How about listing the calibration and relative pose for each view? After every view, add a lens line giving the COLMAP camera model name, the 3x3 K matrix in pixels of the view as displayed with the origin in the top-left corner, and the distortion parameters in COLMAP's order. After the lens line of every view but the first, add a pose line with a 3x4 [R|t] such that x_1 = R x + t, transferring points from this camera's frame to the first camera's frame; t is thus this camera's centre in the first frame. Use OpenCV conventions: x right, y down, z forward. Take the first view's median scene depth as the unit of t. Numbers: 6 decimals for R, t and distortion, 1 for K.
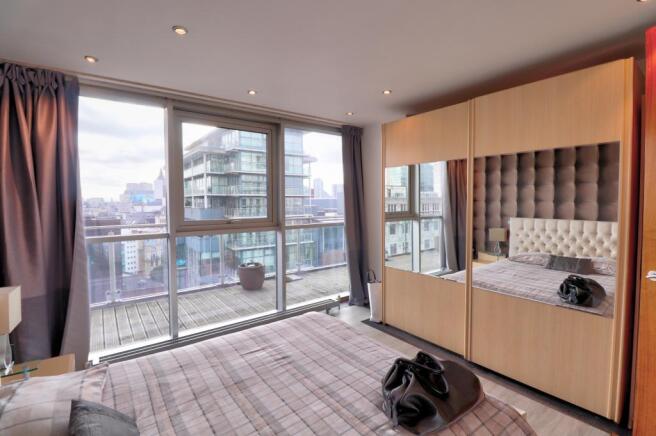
lens RADIAL K [[308.3, 0, 332.9], [0, 308.3, 215.7], [0, 0, 1]] dist [-0.001407, -0.000563]
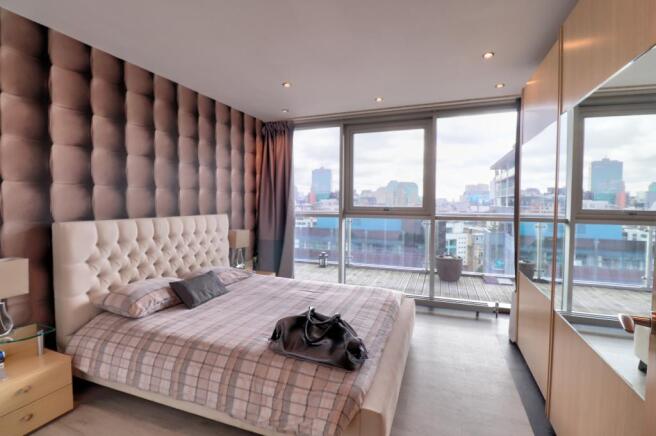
lens RADIAL K [[312.2, 0, 331.1], [0, 312.2, 213.8], [0, 0, 1]] dist [0.021813, -0.000592]
pose [[0.527187, 0.043418, -0.848639, 0.649190], [-0.052569, 0.998447, 0.018425, 0.030914], [0.848122, 0.034898, 0.528651, 0.194438]]
